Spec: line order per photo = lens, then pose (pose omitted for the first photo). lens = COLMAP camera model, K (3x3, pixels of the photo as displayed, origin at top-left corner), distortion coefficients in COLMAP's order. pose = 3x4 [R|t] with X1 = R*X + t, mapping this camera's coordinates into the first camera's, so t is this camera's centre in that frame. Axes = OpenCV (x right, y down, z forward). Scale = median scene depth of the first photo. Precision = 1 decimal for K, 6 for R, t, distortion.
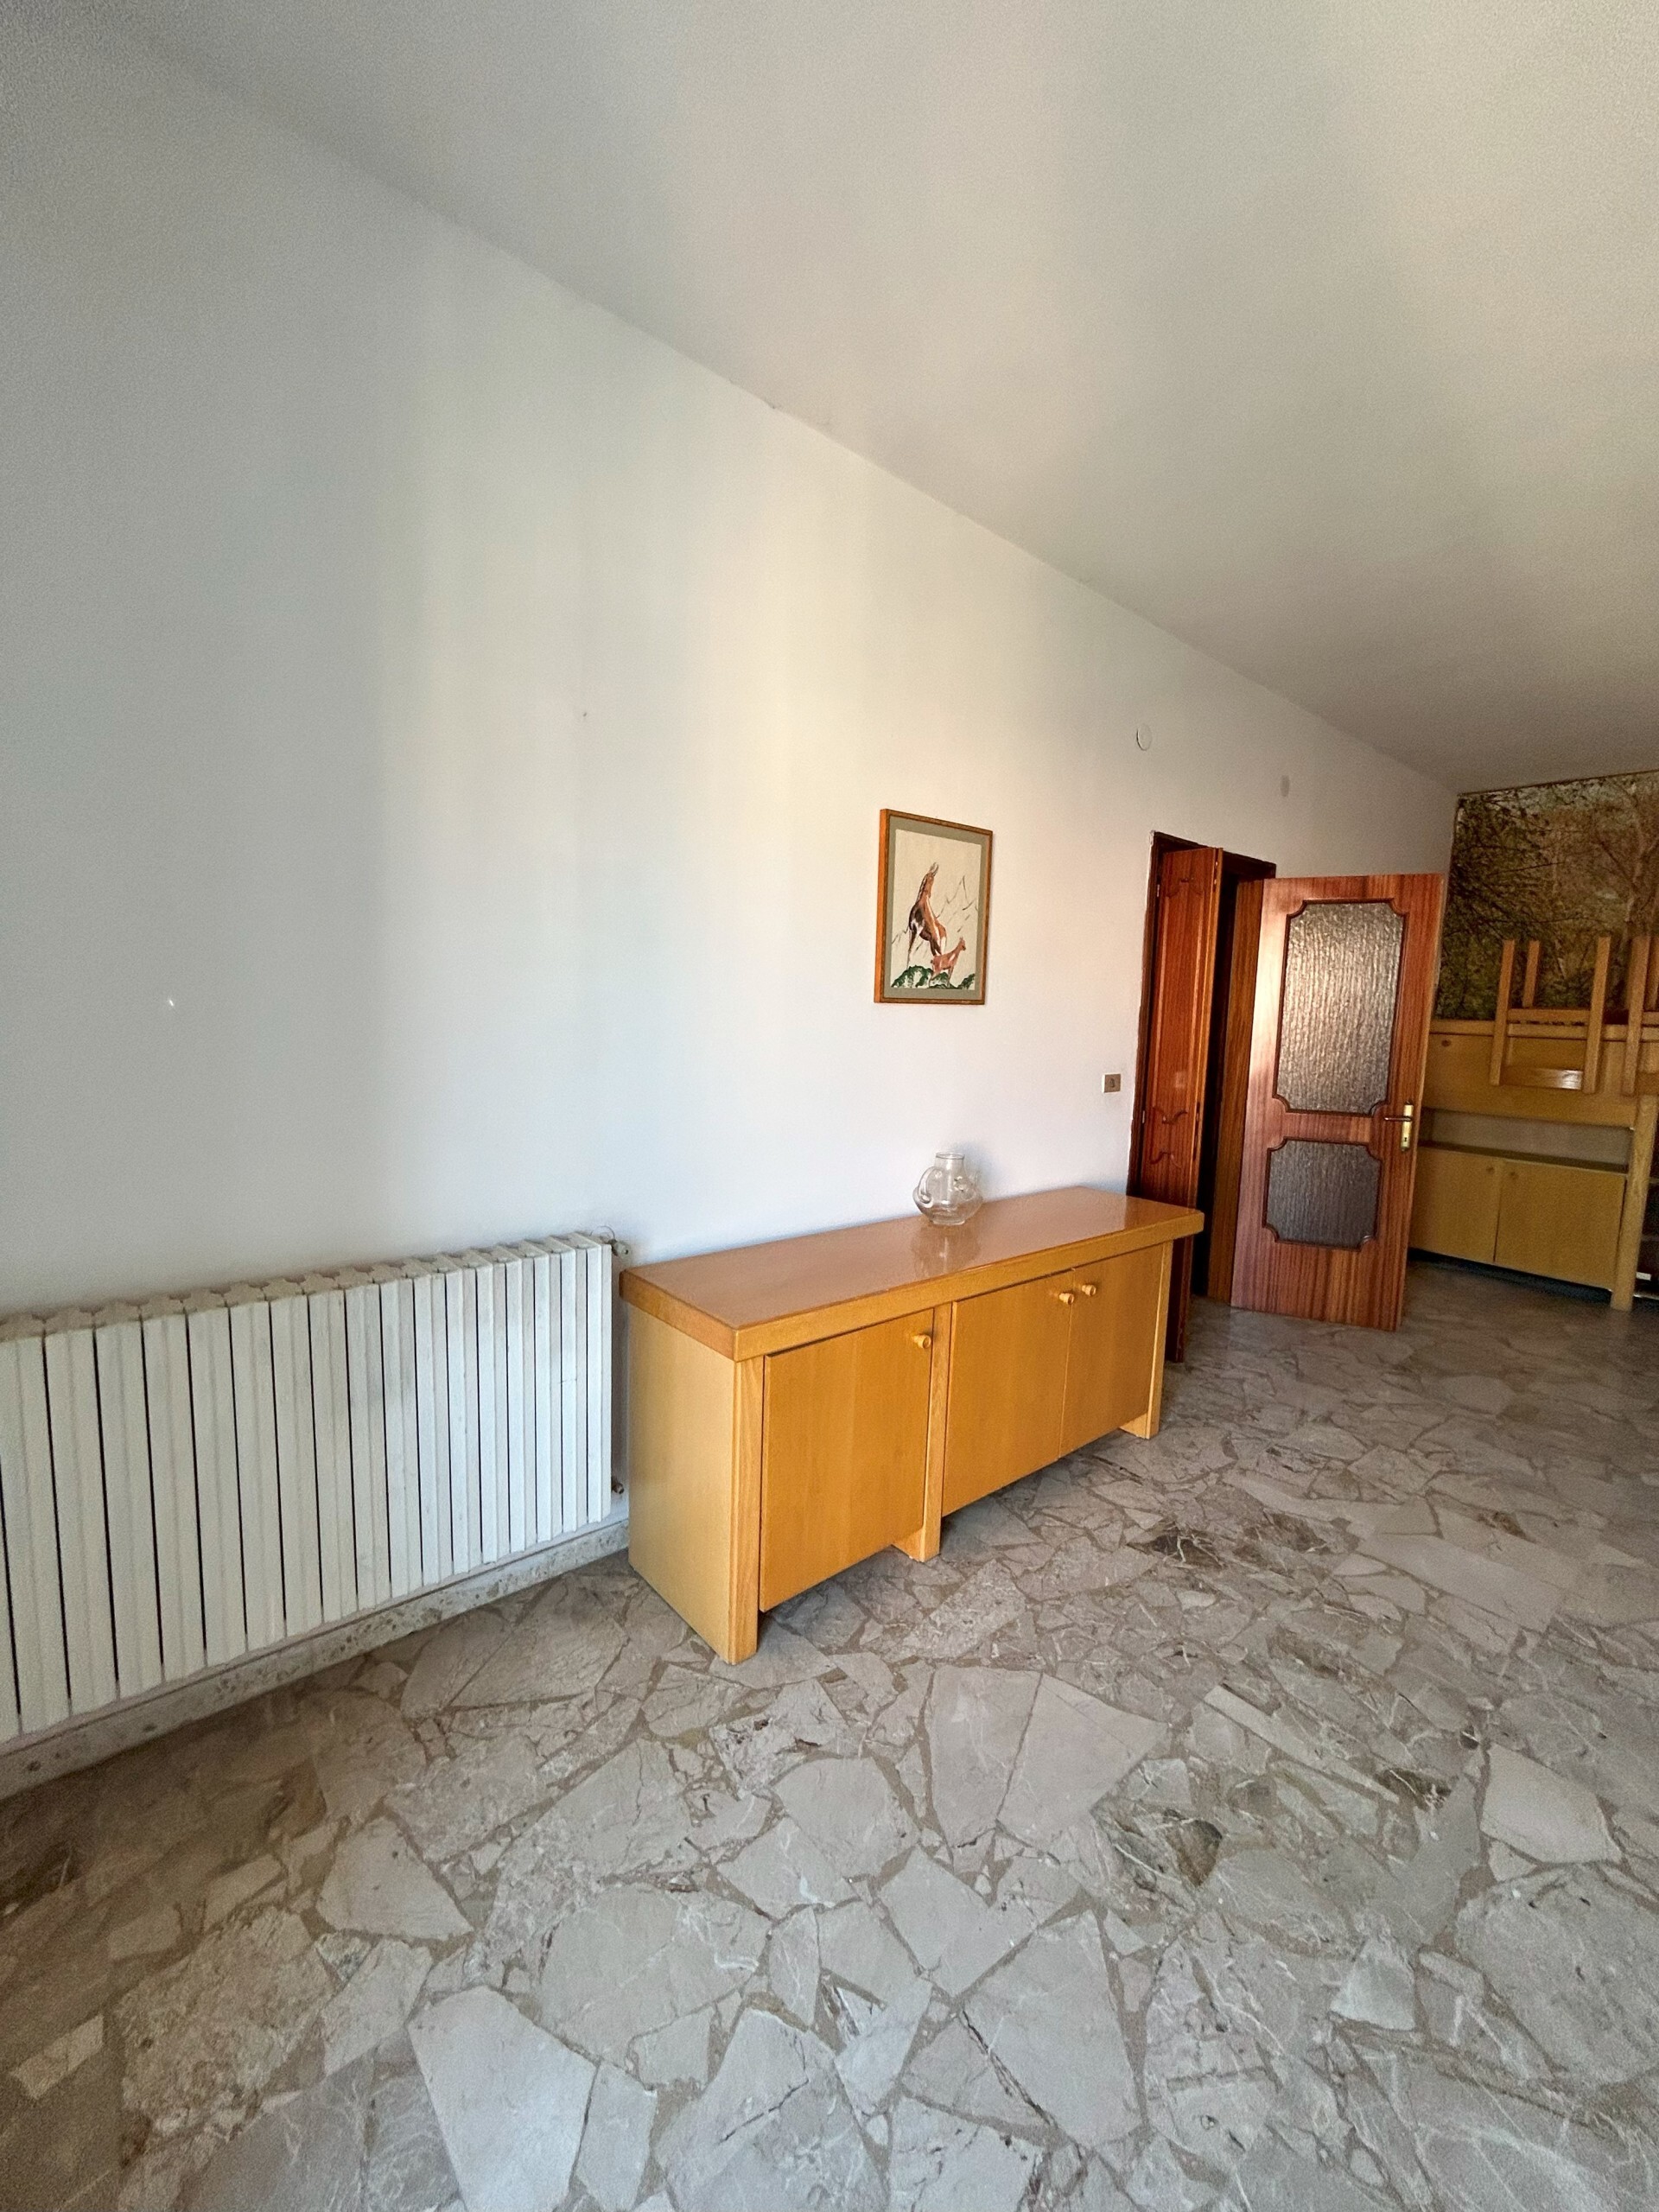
lens RADIAL K [[880.6, 0, 832.7], [0, 880.6, 1106.4], [0, 0, 1]] dist [0.001100, -0.000600]
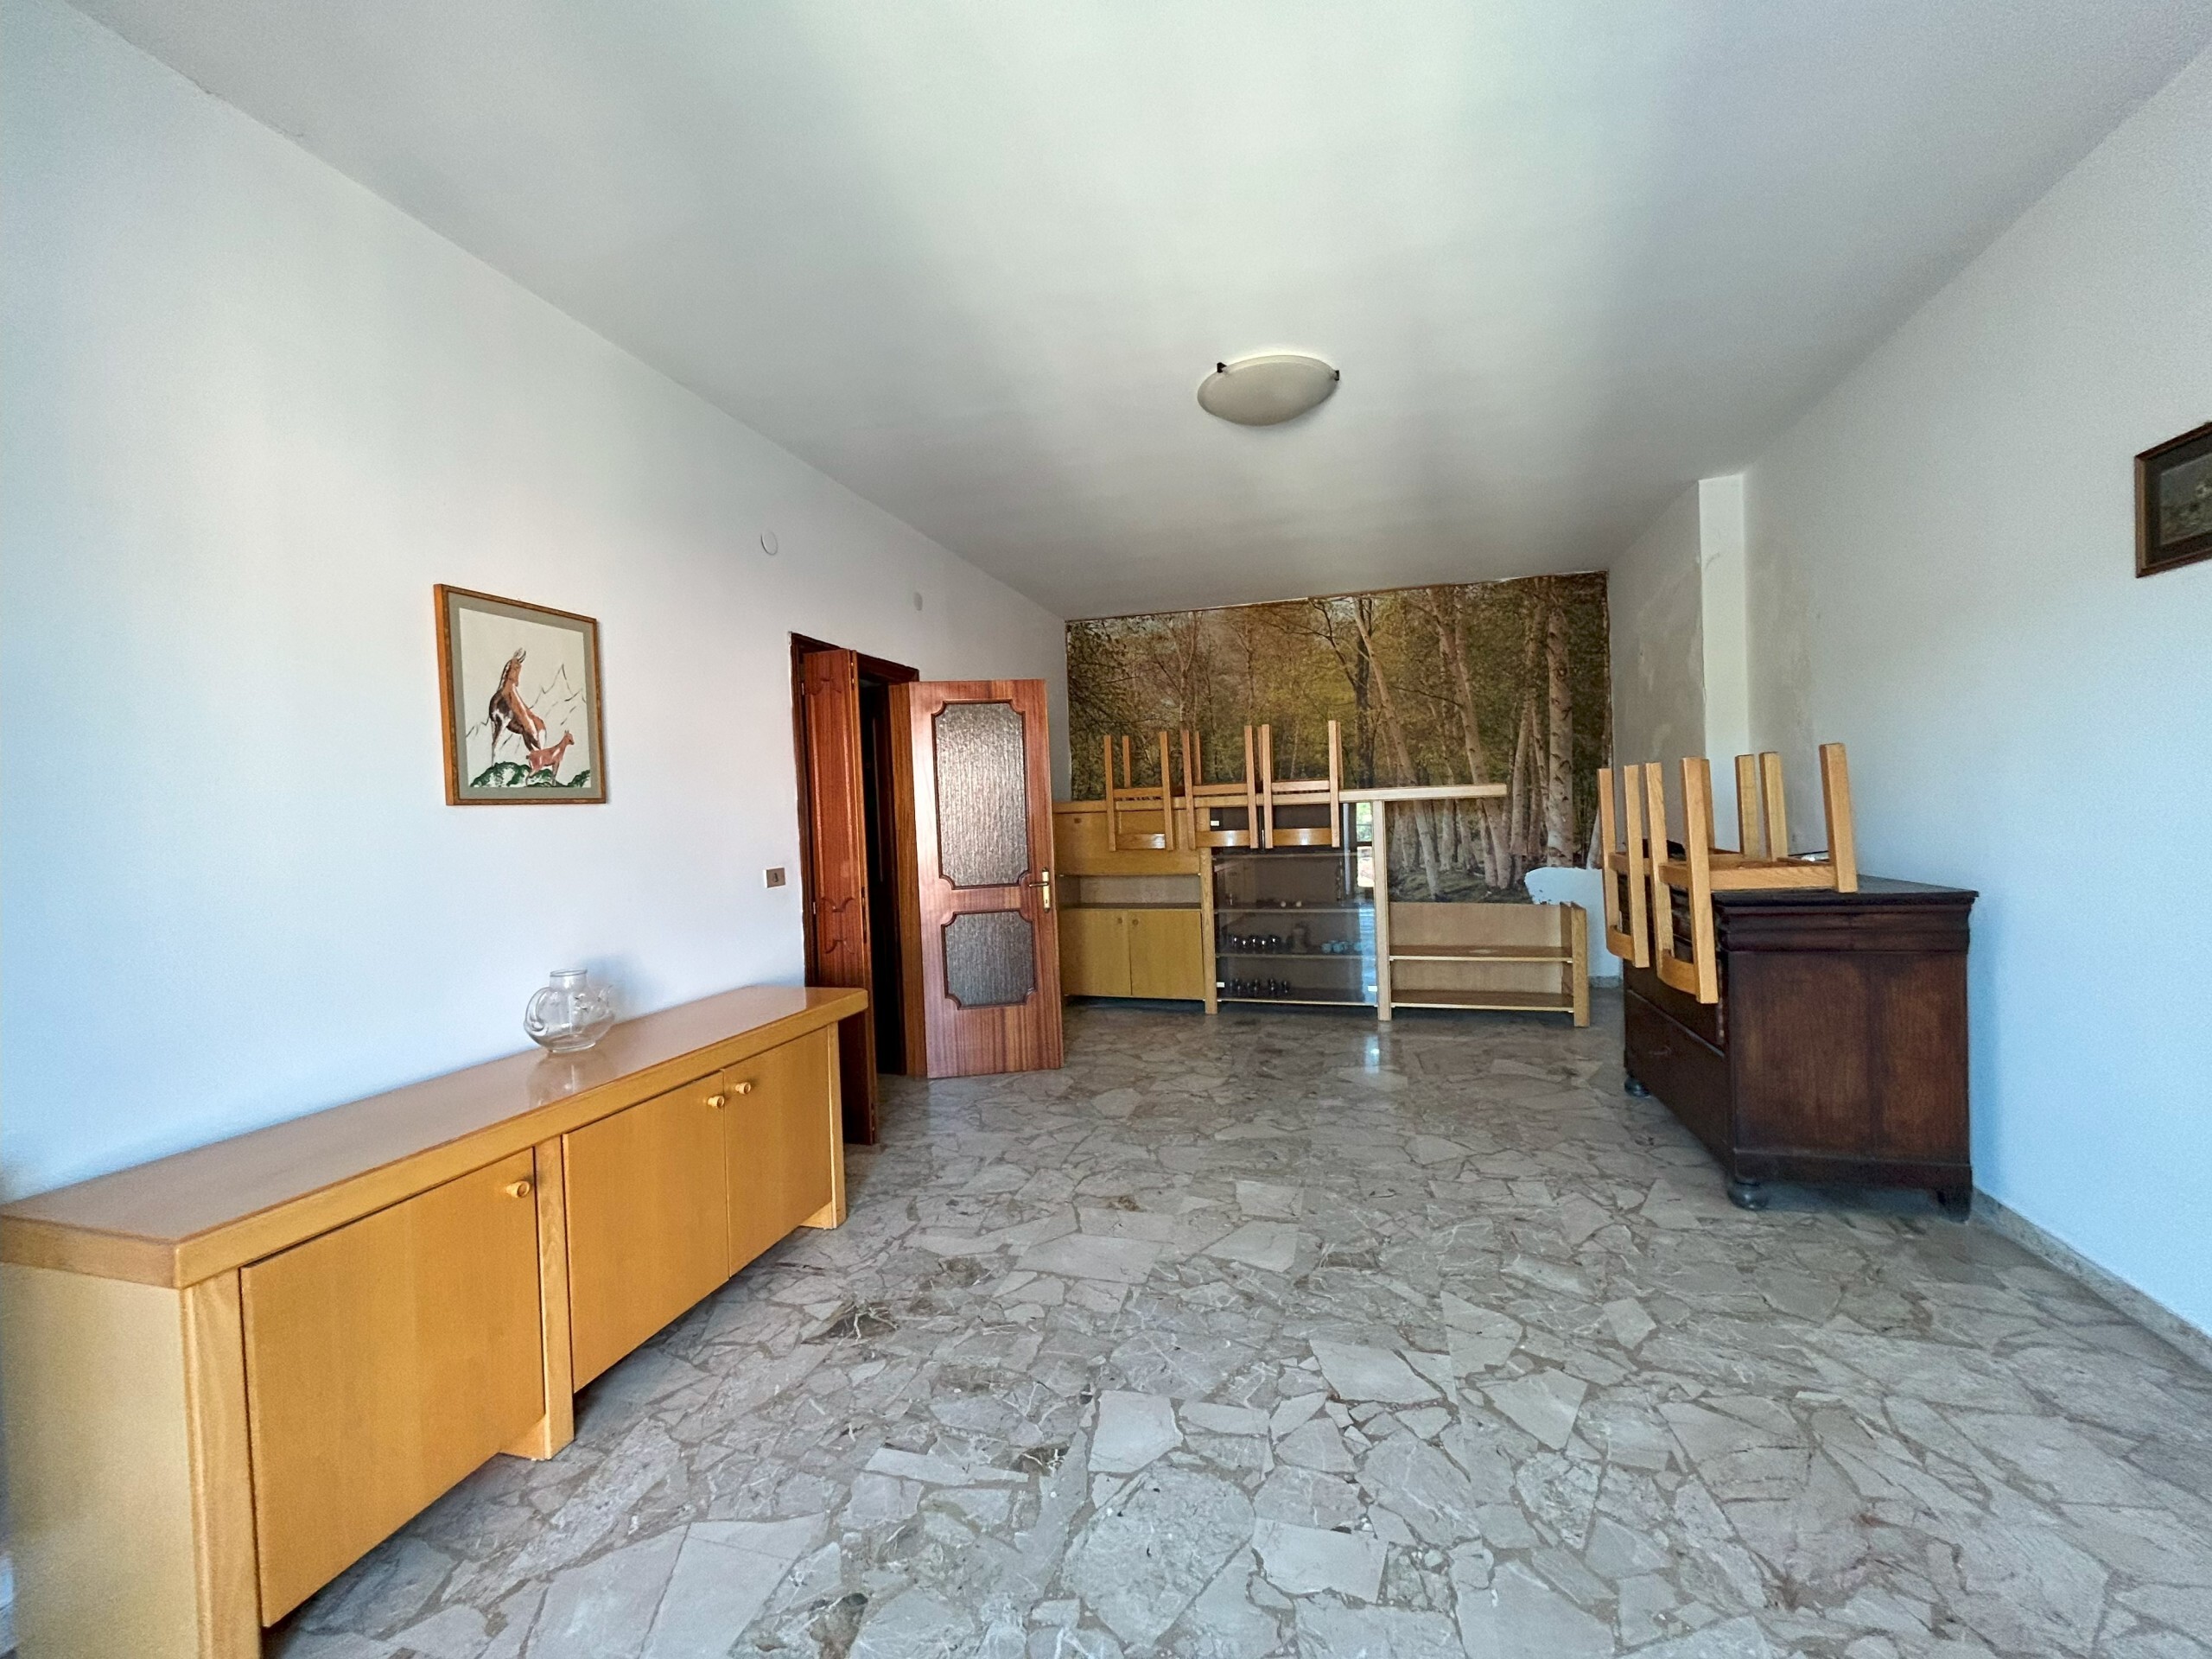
lens RADIAL K [[880.6, 0, 1110.7], [0, 880.6, 834.2], [0, 0, 1]] dist [0.001100, -0.000600]
pose [[0.834045, -0.072550, 0.546905, 0.116433], [0.126079, 0.990148, -0.060925, 0.042376], [-0.537097, 0.119768, 0.834975, -0.049603]]
